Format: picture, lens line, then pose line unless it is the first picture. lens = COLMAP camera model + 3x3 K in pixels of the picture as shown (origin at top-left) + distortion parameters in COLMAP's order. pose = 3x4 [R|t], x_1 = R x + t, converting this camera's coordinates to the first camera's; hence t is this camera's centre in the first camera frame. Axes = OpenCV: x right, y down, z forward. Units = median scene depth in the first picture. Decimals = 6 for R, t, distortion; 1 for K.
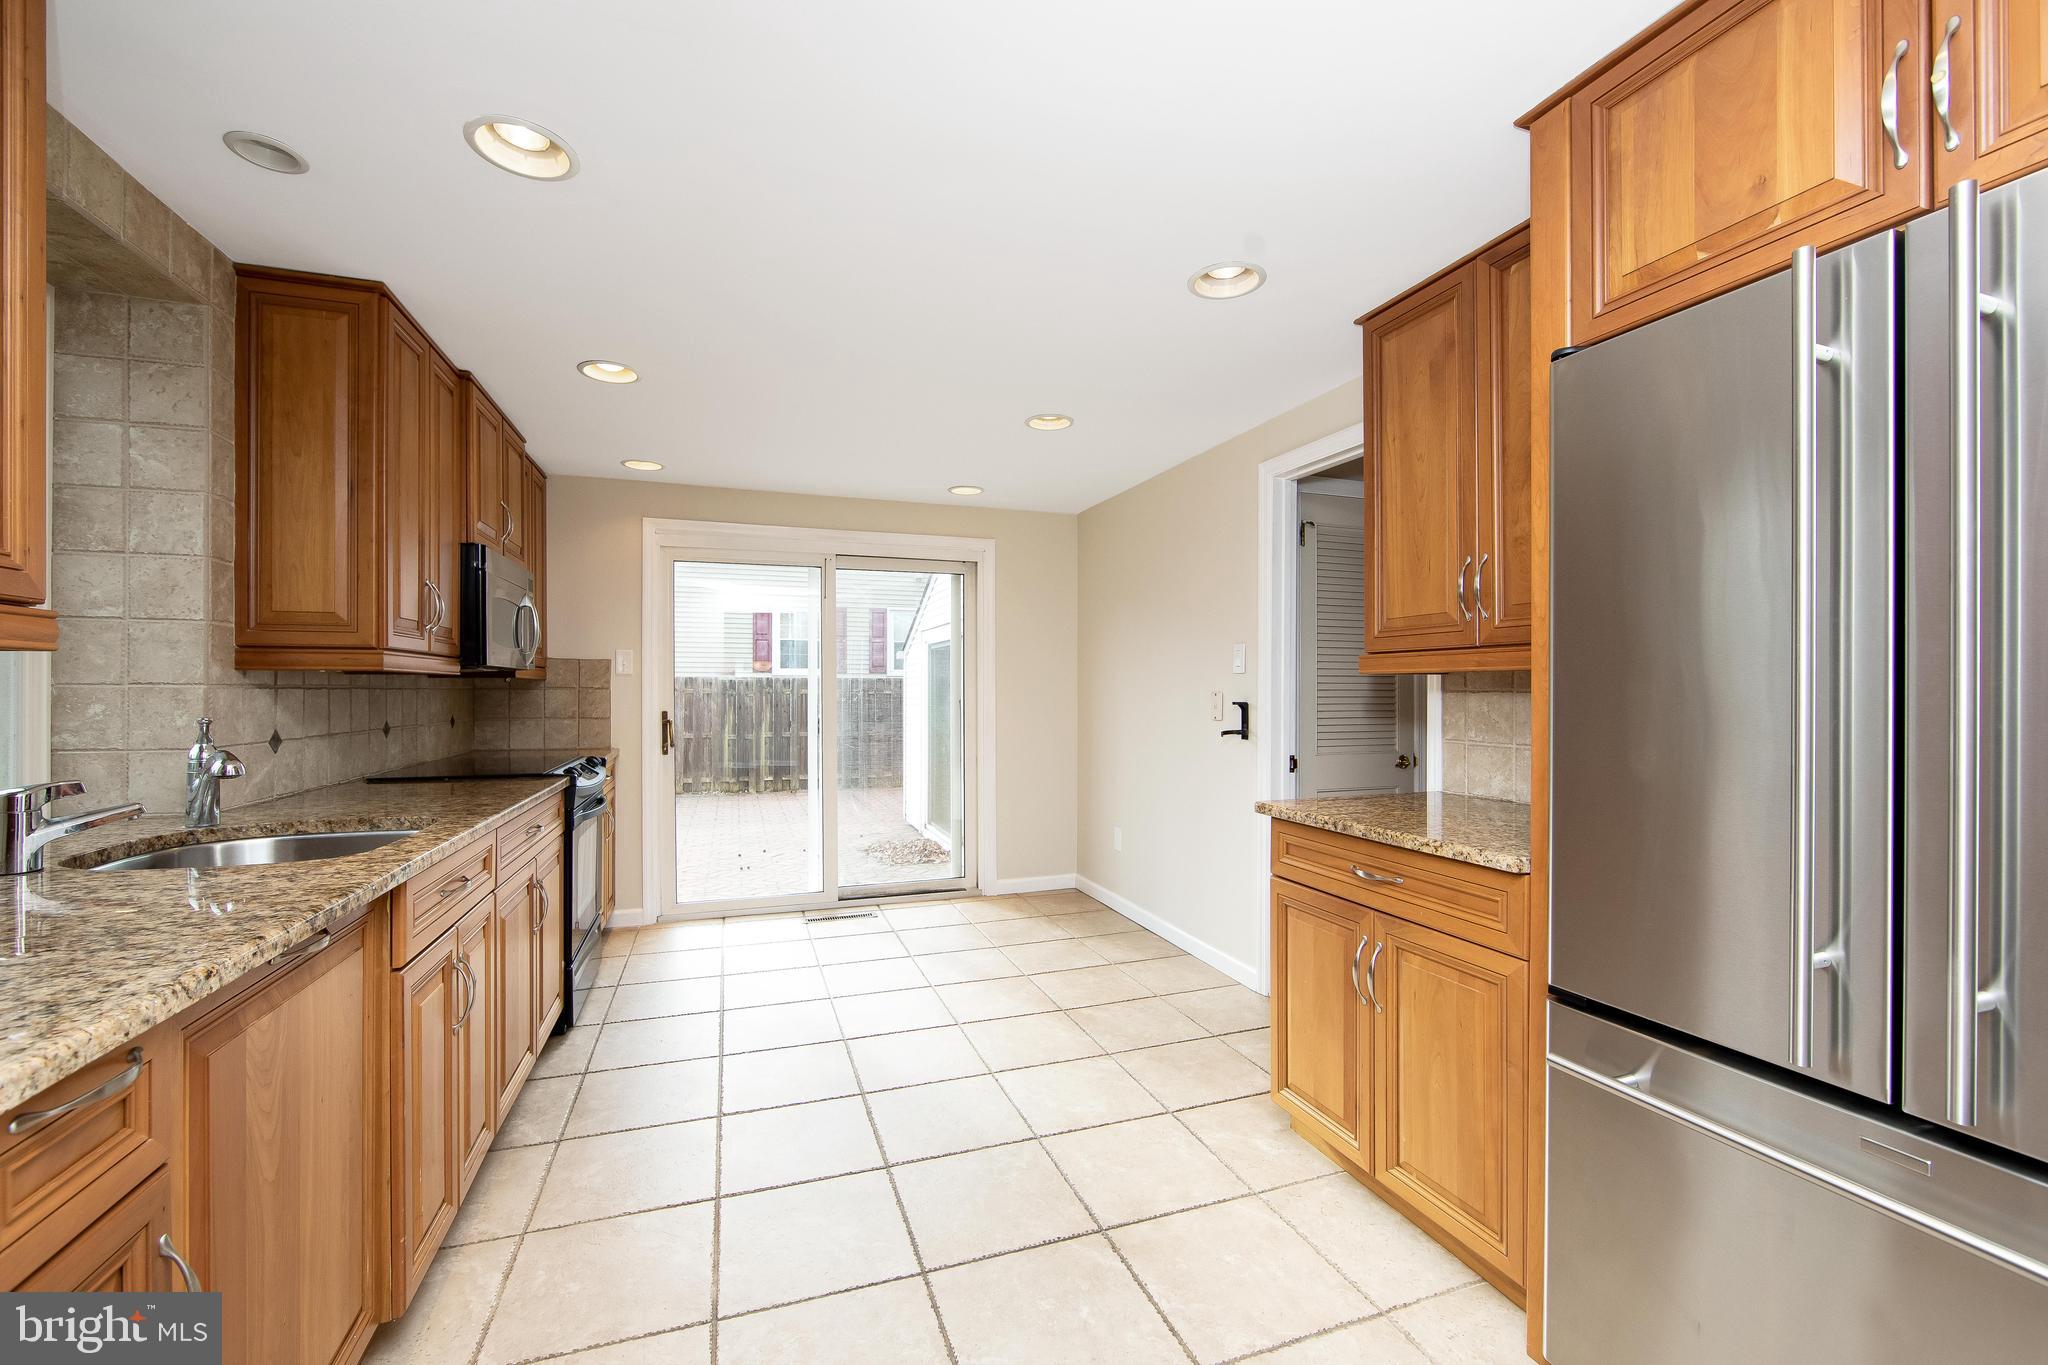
lens RADIAL K [[807.3, 0, 1014.7], [0, 807.3, 679.0], [0, 0, 1]] dist [-0.008636, 0.000642]
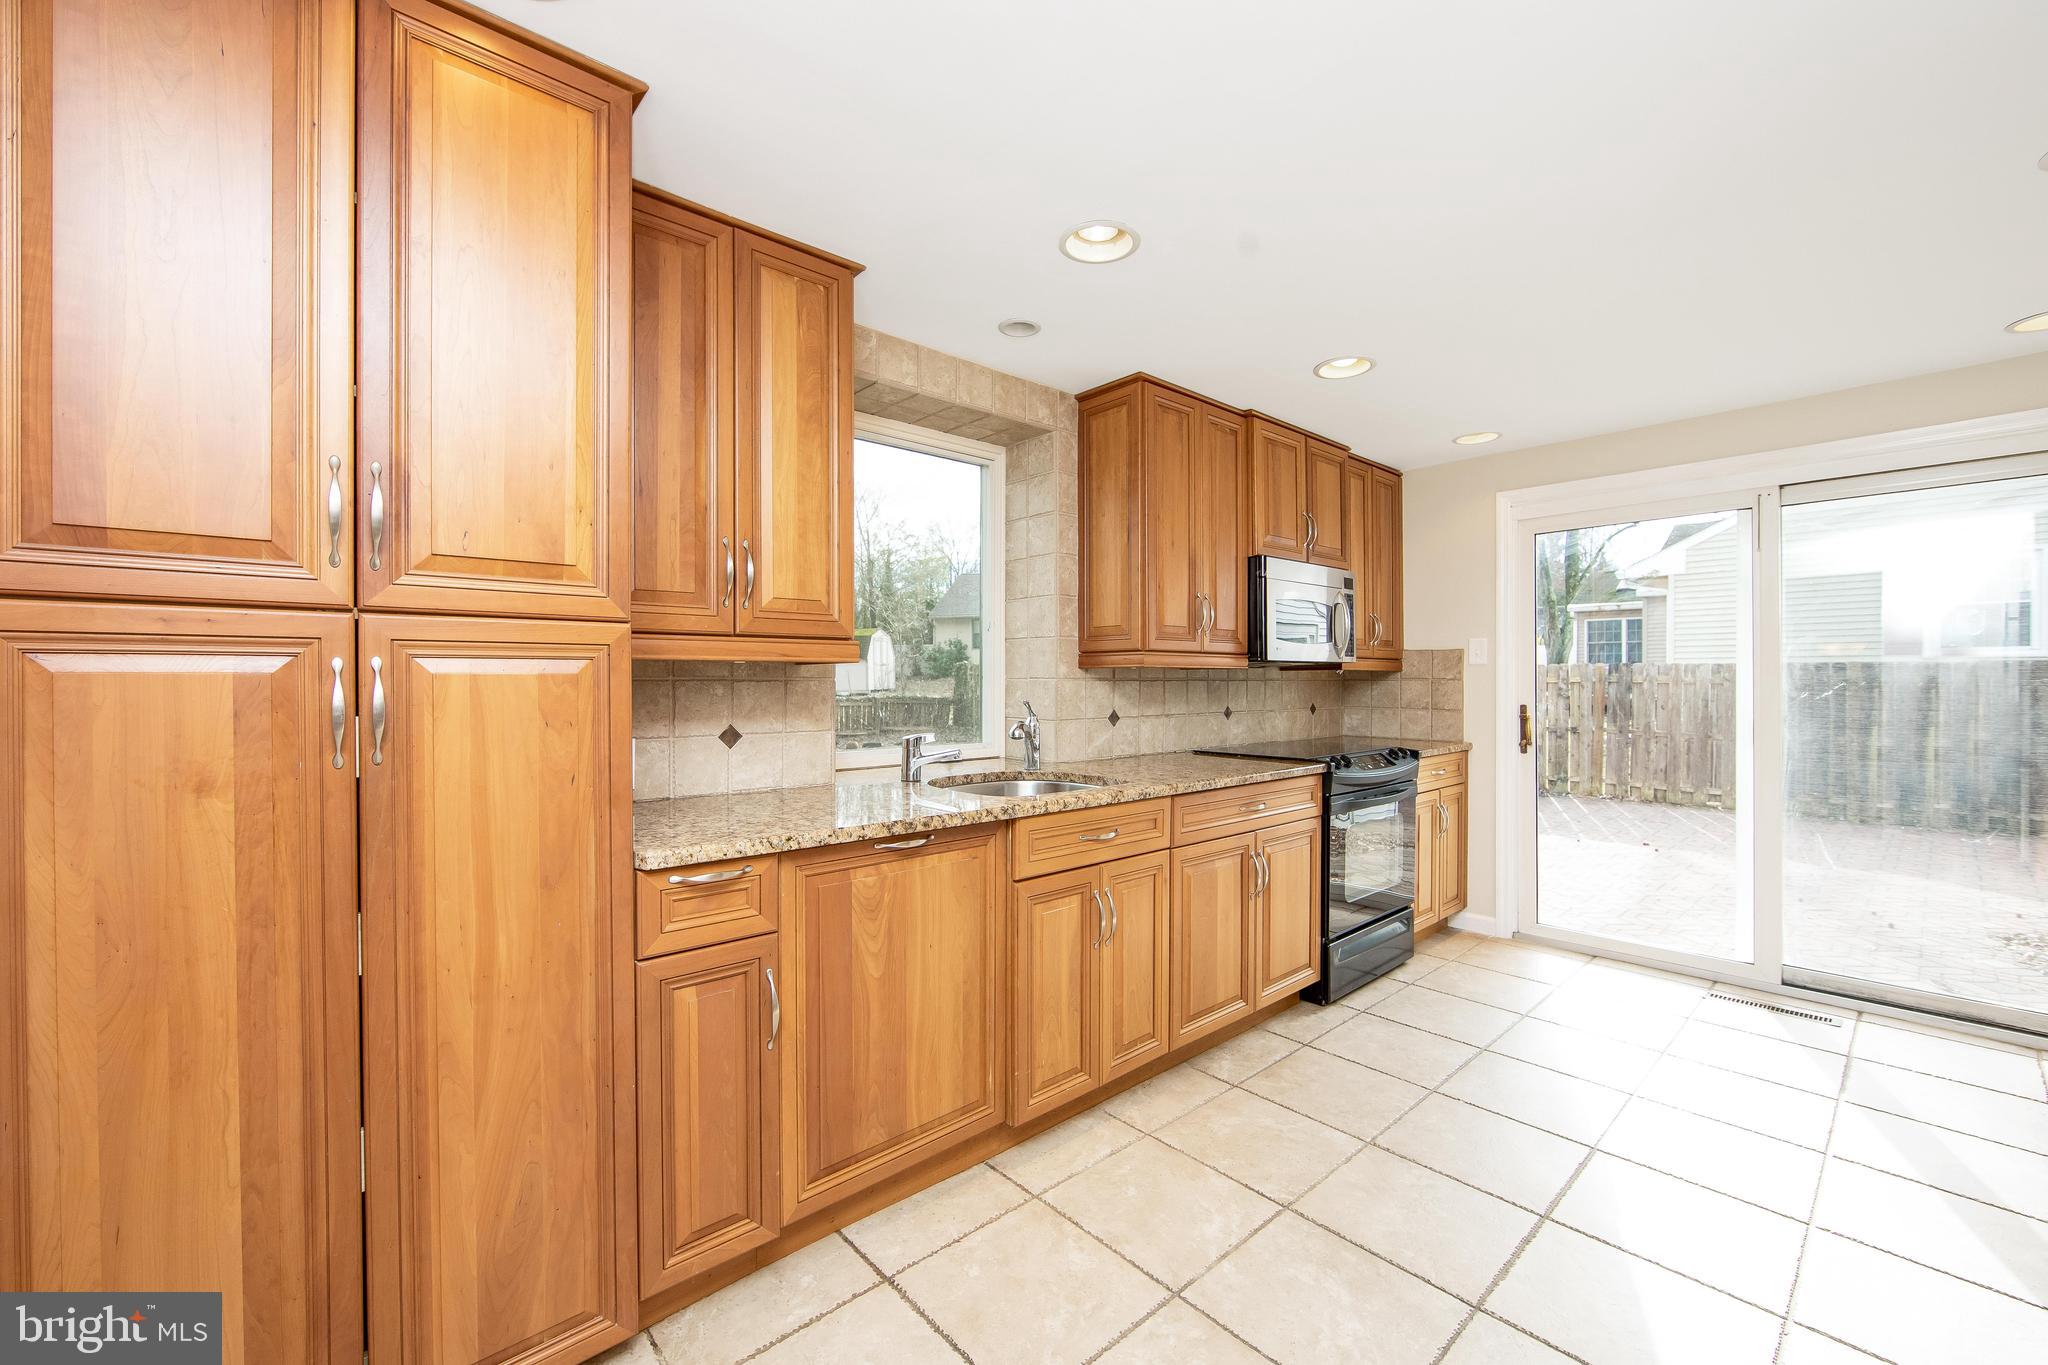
lens RADIAL K [[807.3, 0, 1014.7], [0, 807.3, 679.0], [0, 0, 1]] dist [-0.008636, 0.000642]
pose [[0.395045, -0.002016, -0.918659, 0.257956], [0.014106, 0.999893, 0.003872, 0.000406], [0.918553, -0.014488, 0.395031, 0.214275]]
